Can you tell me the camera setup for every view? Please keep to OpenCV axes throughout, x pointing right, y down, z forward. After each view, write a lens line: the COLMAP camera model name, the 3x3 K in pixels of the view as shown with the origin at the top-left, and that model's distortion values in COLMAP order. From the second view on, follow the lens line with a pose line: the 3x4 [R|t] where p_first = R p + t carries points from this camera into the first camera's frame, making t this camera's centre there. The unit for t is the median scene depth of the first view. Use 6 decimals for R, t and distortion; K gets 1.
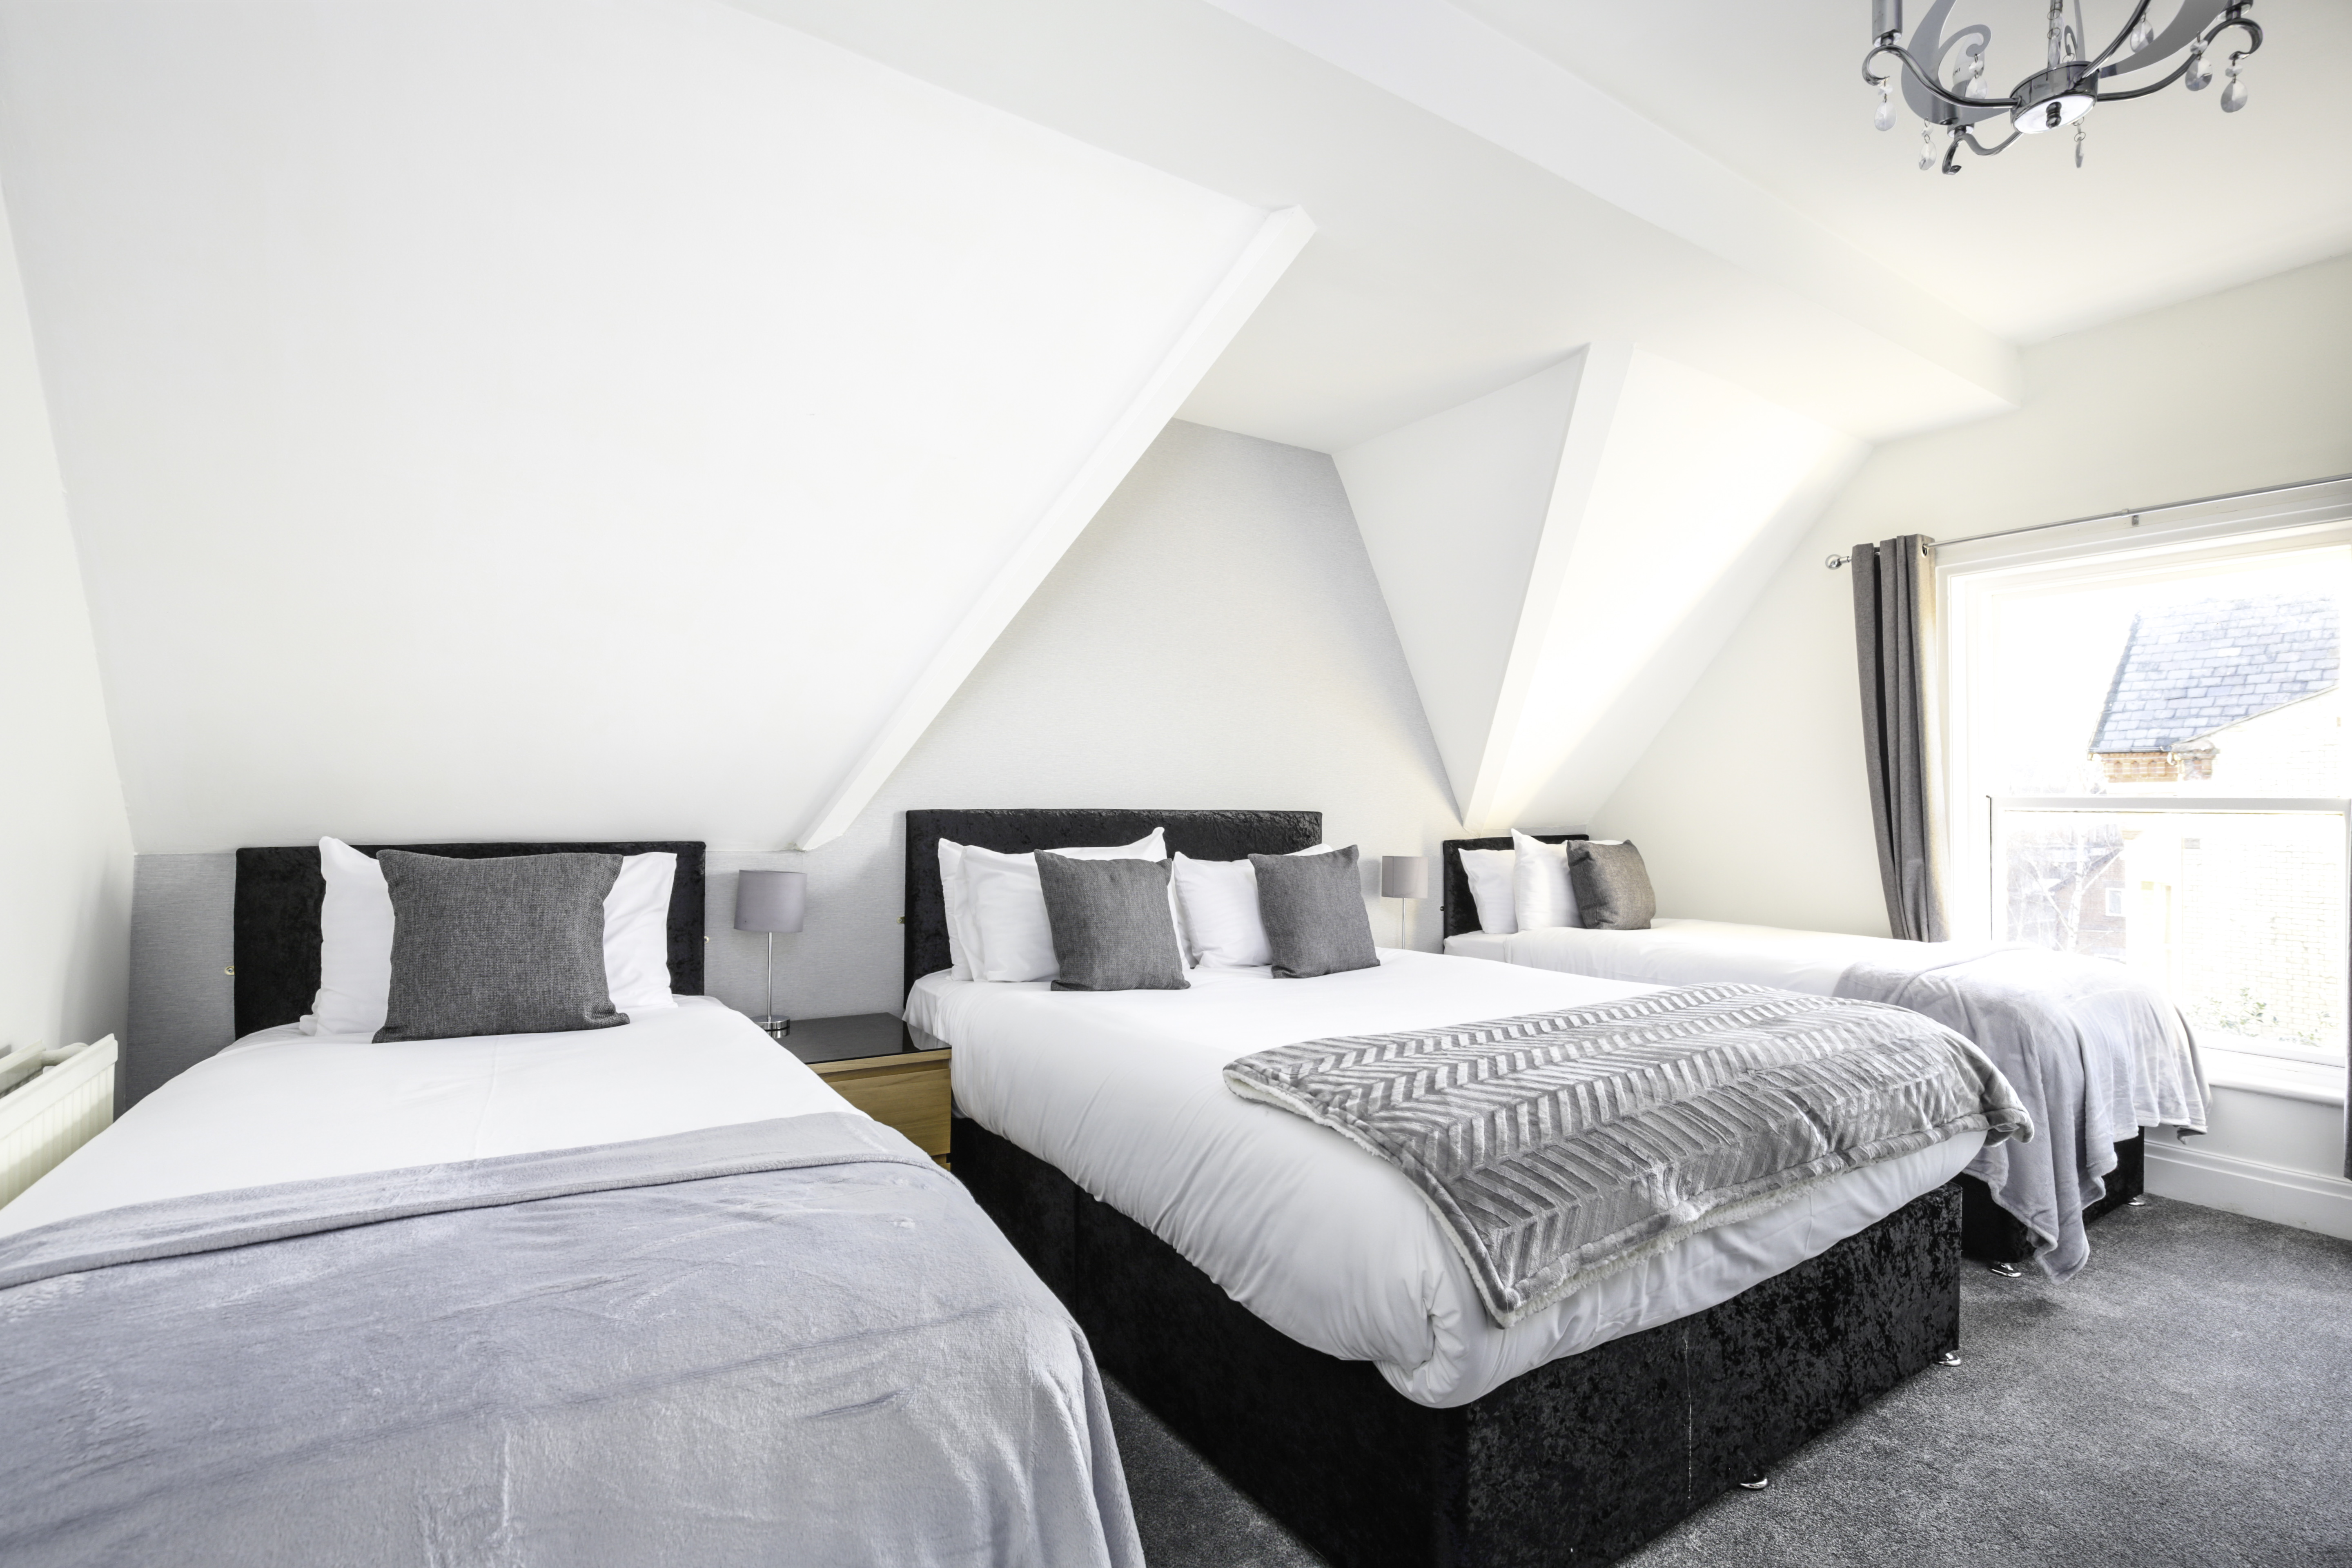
lens RADIAL K [[1102.3, 0, 1130.4], [0, 1102.3, 798.3], [0, 0, 1]] dist [-0.001227, -0.000341]
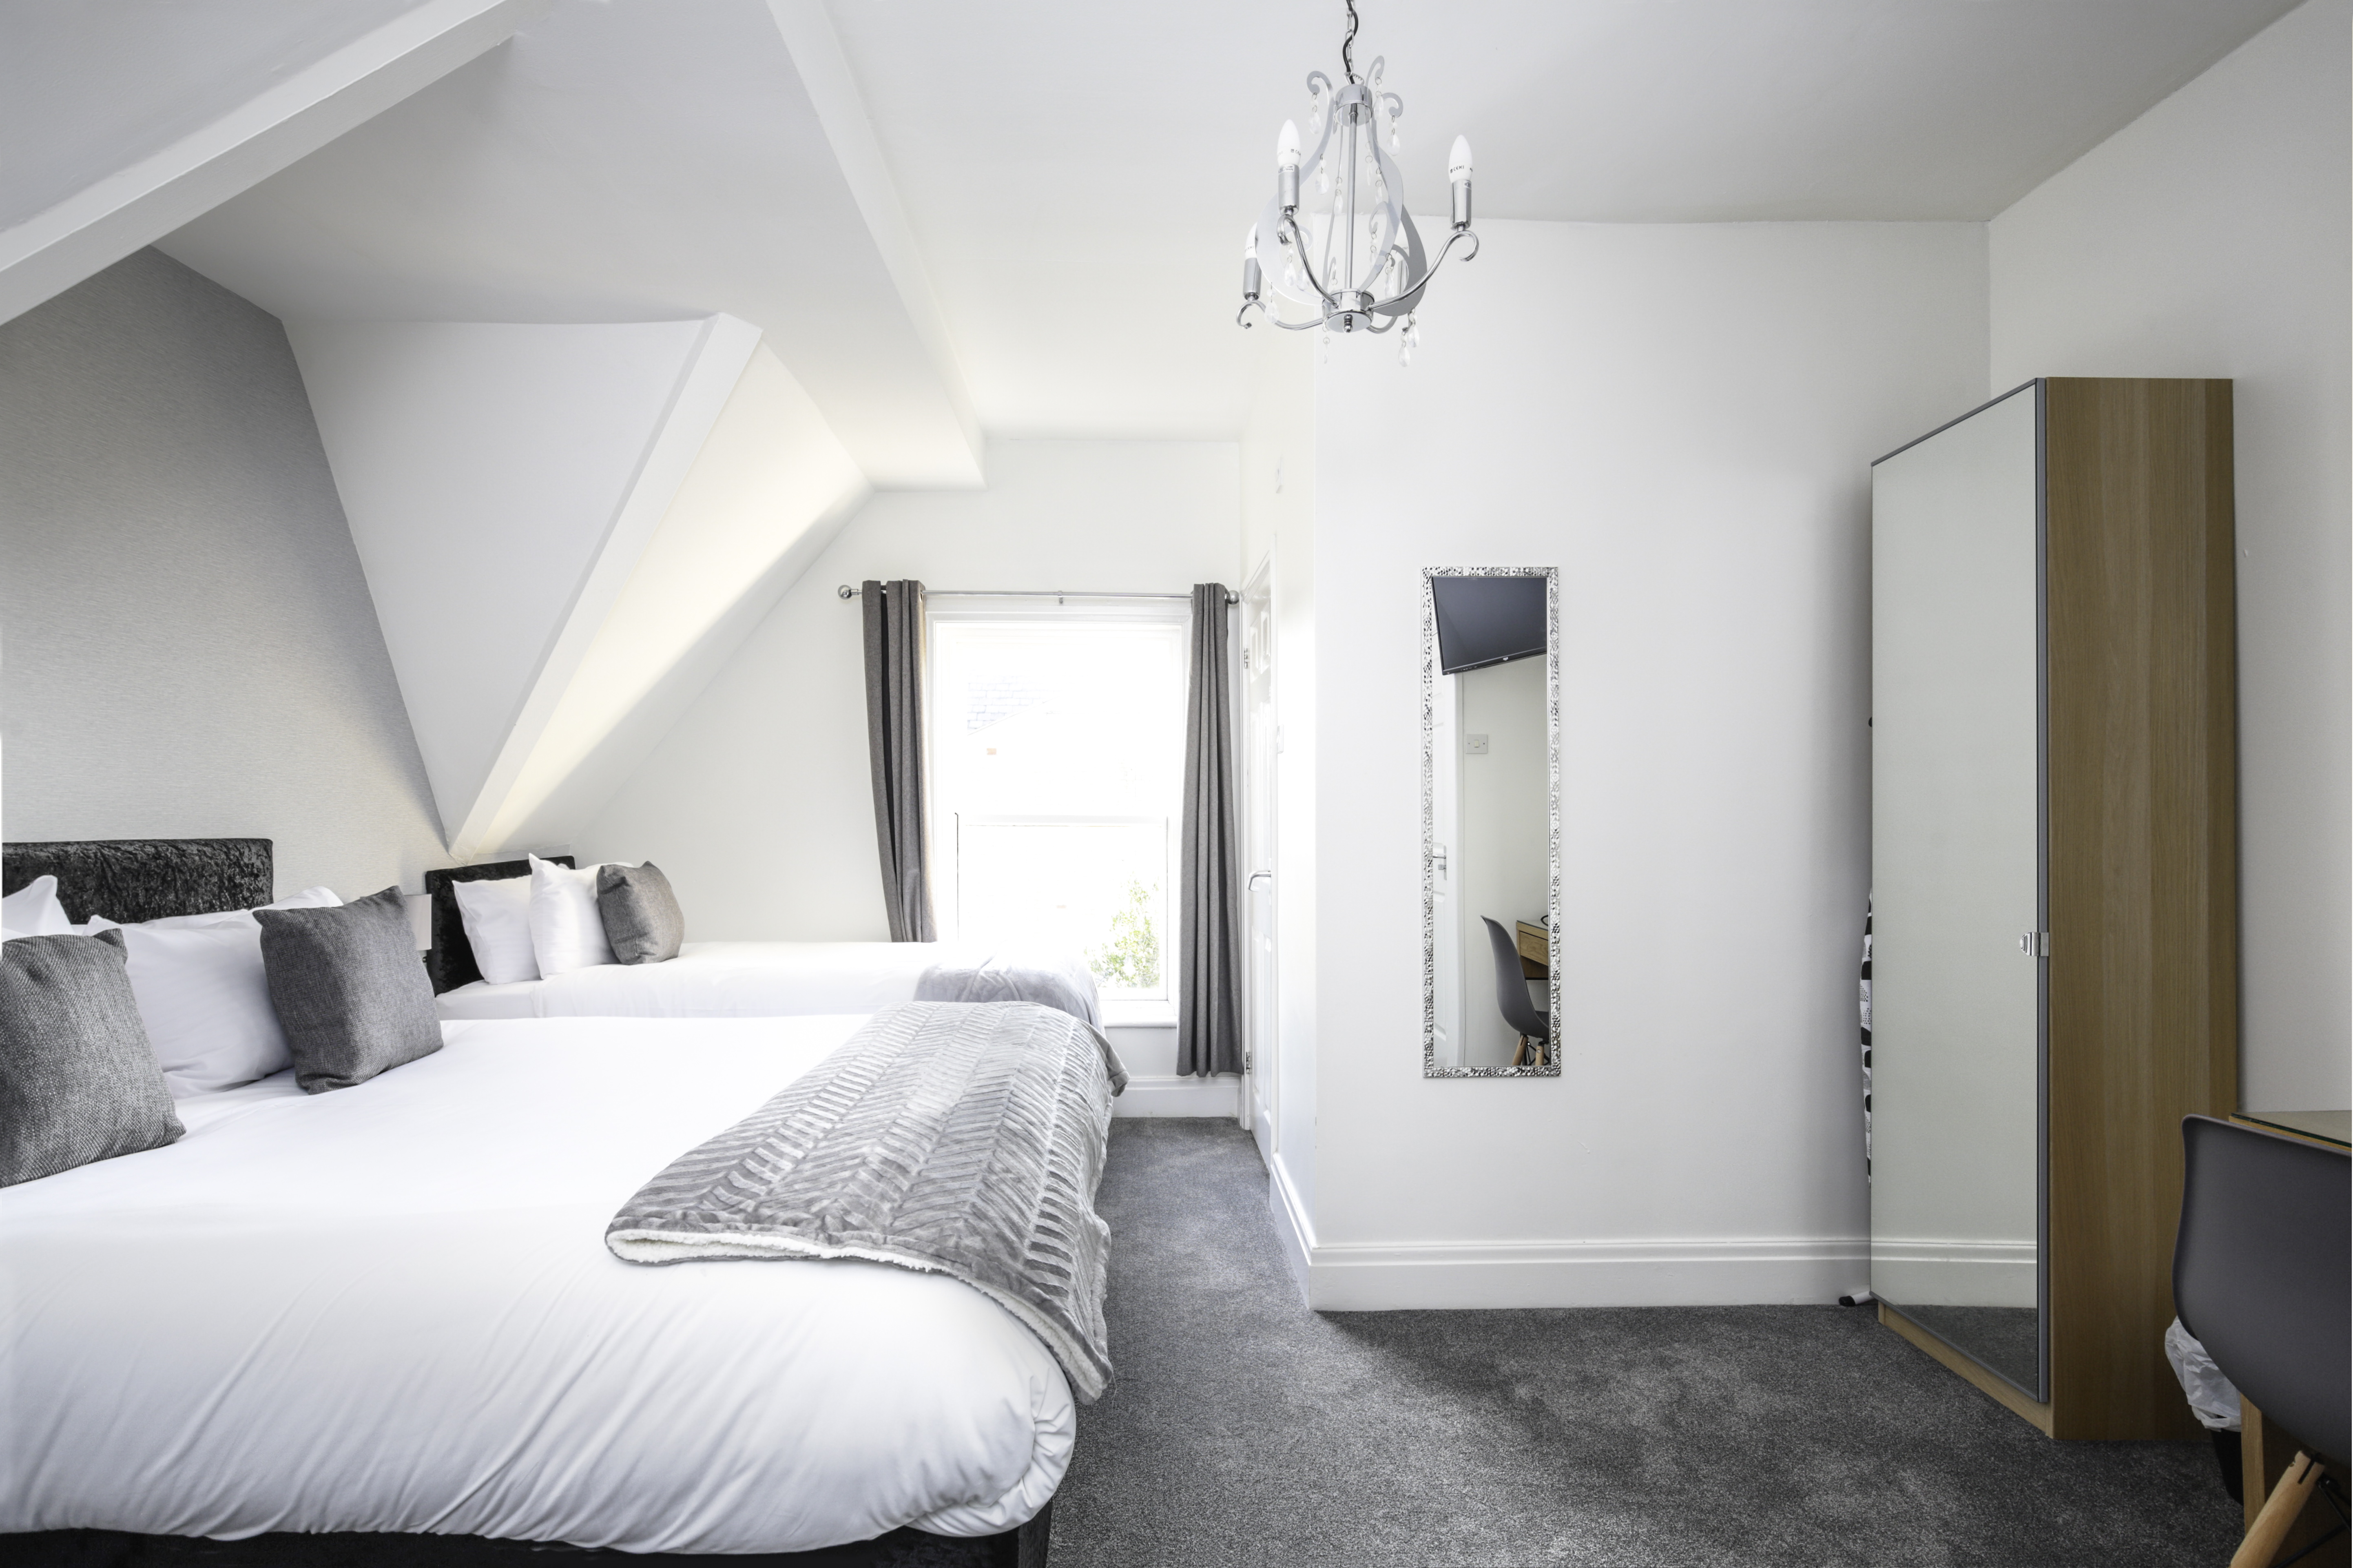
lens RADIAL K [[1173.8, 0, 1164.9], [0, 1173.8, 814.7], [0, 0, 1]] dist [0.001937, 0.001700]
pose [[0.513619, -0.005219, 0.858002, -0.186095], [-0.003577, 0.999960, 0.008224, -0.011506], [-0.858011, -0.007293, 0.513580, 0.165236]]
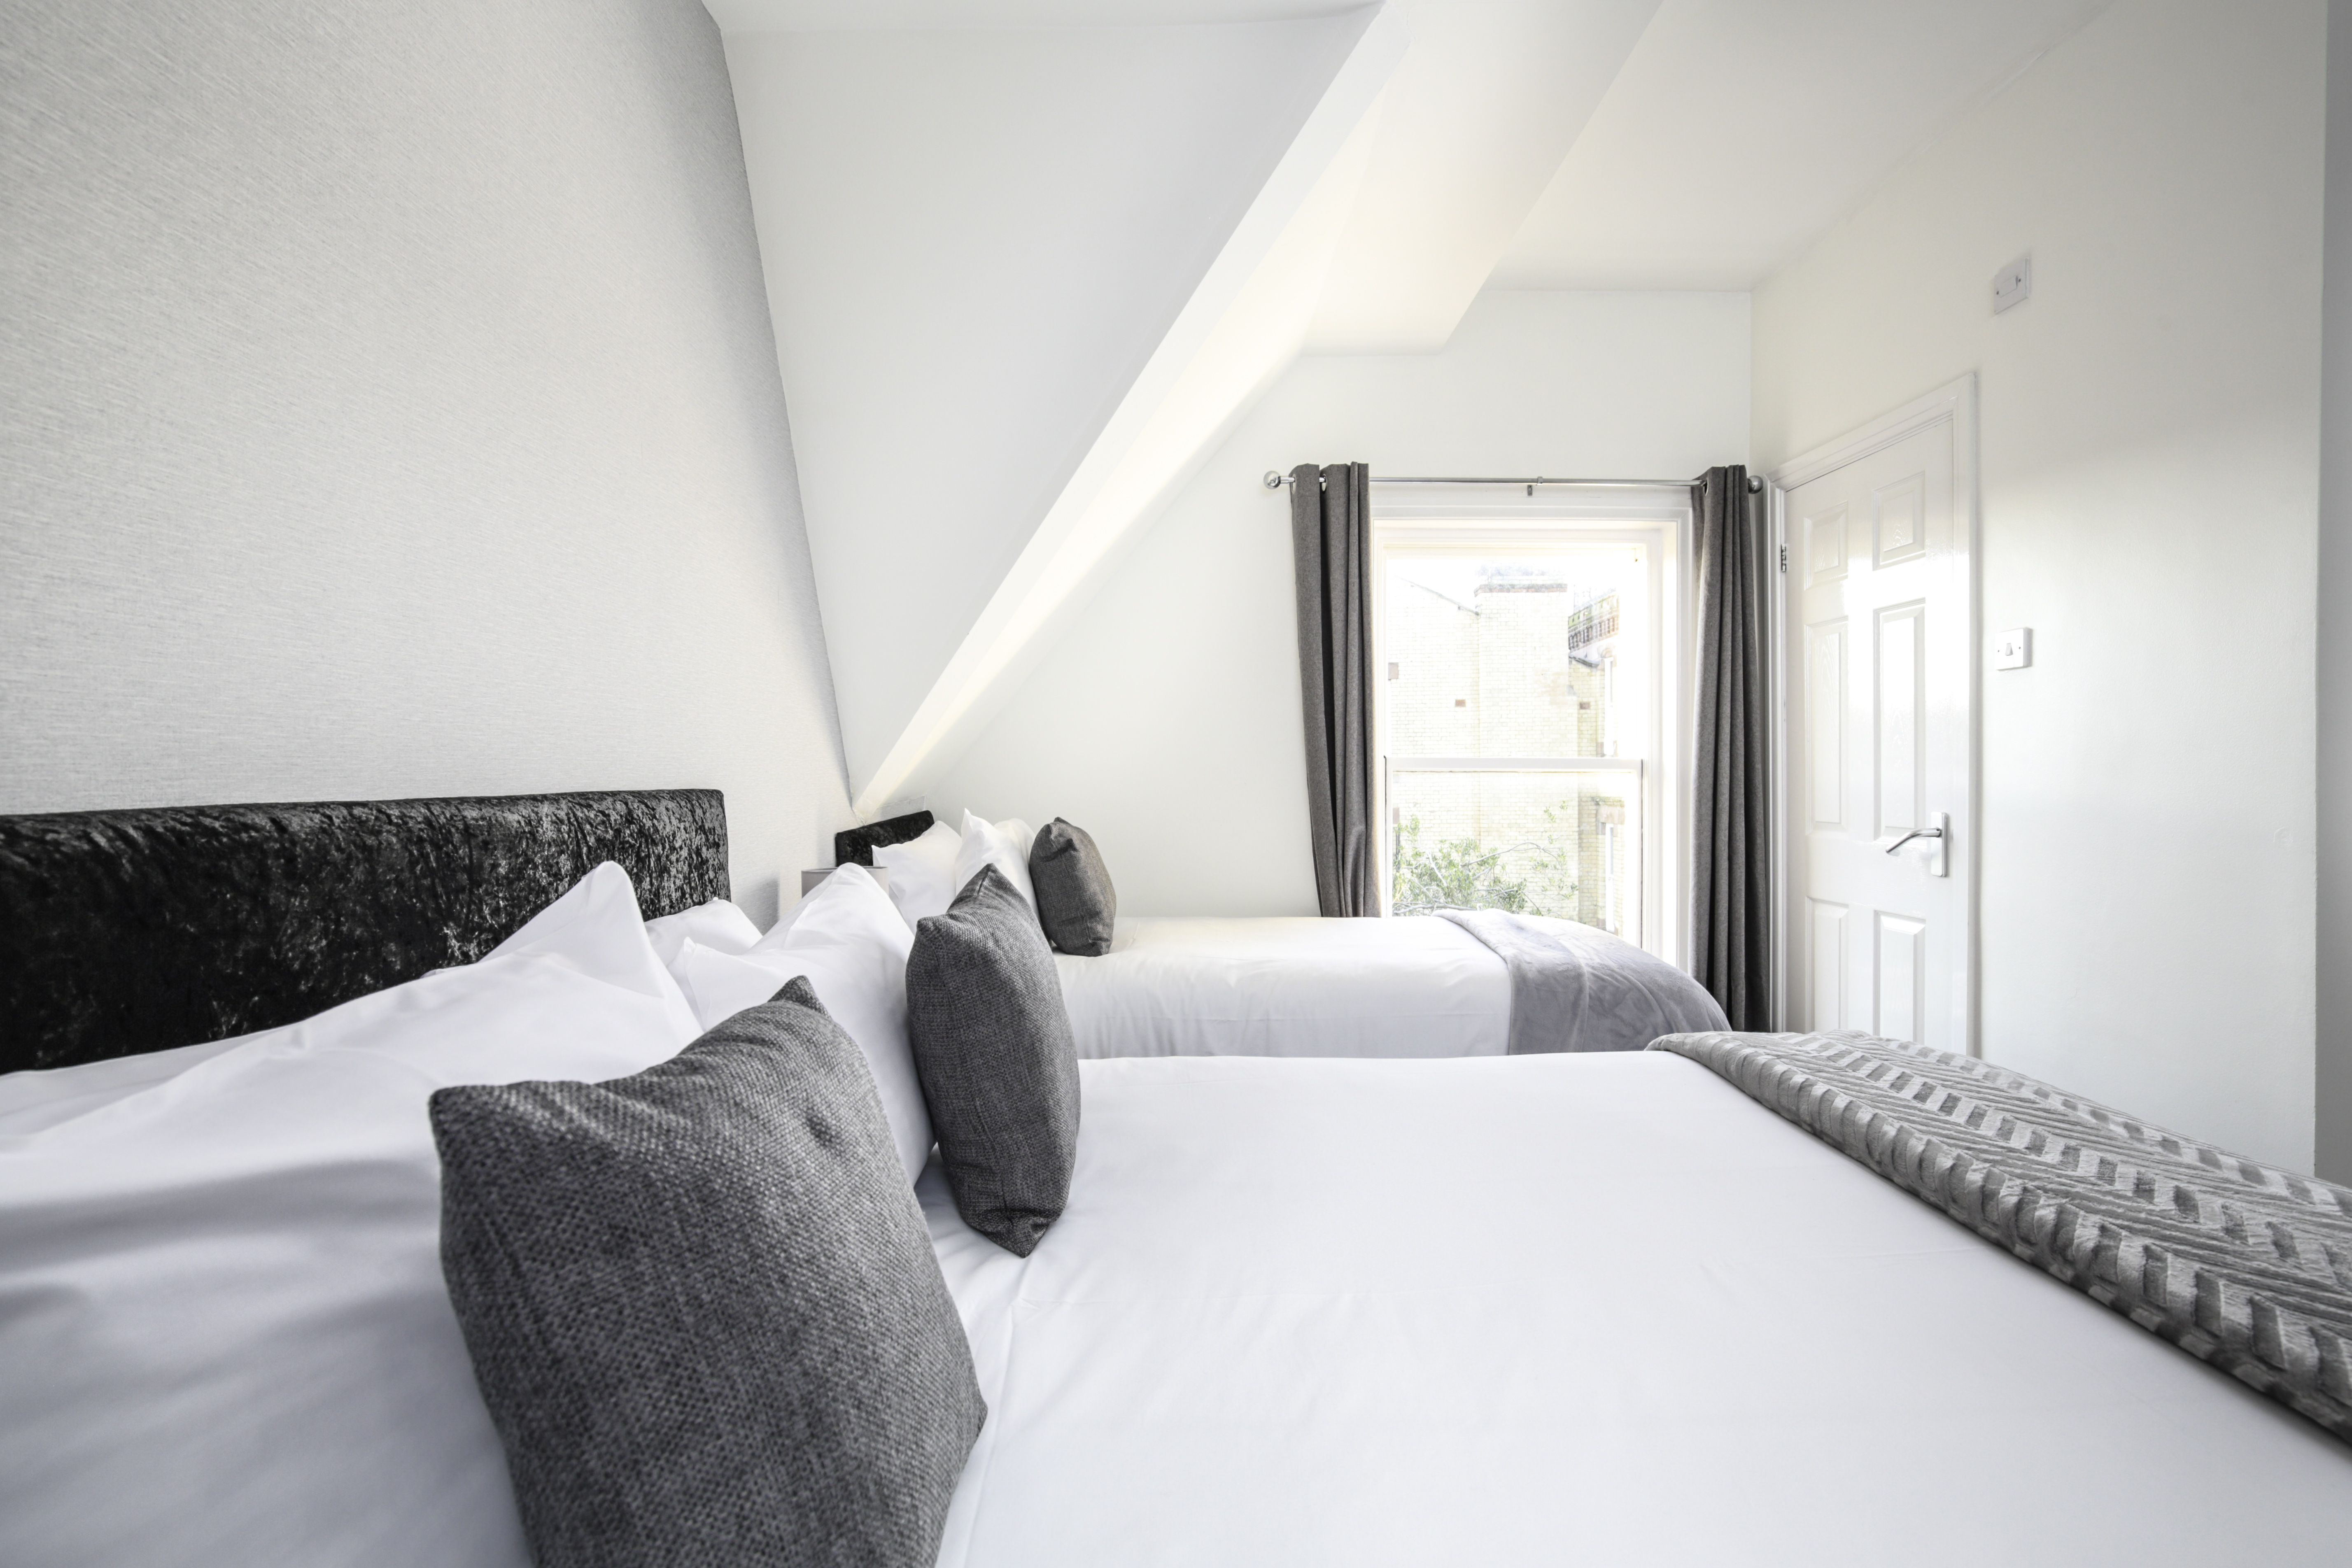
lens RADIAL K [[1097.3, 0, 1176.0], [0, 1097.3, 784.0], [0, 0, 1]] dist [-0.002755, -0.000304]
pose [[0.526053, -0.020675, 0.850200, -0.131655], [-0.000854, 0.999691, 0.024839, -0.001722], [-0.850451, -0.013793, 0.525873, 0.659735]]
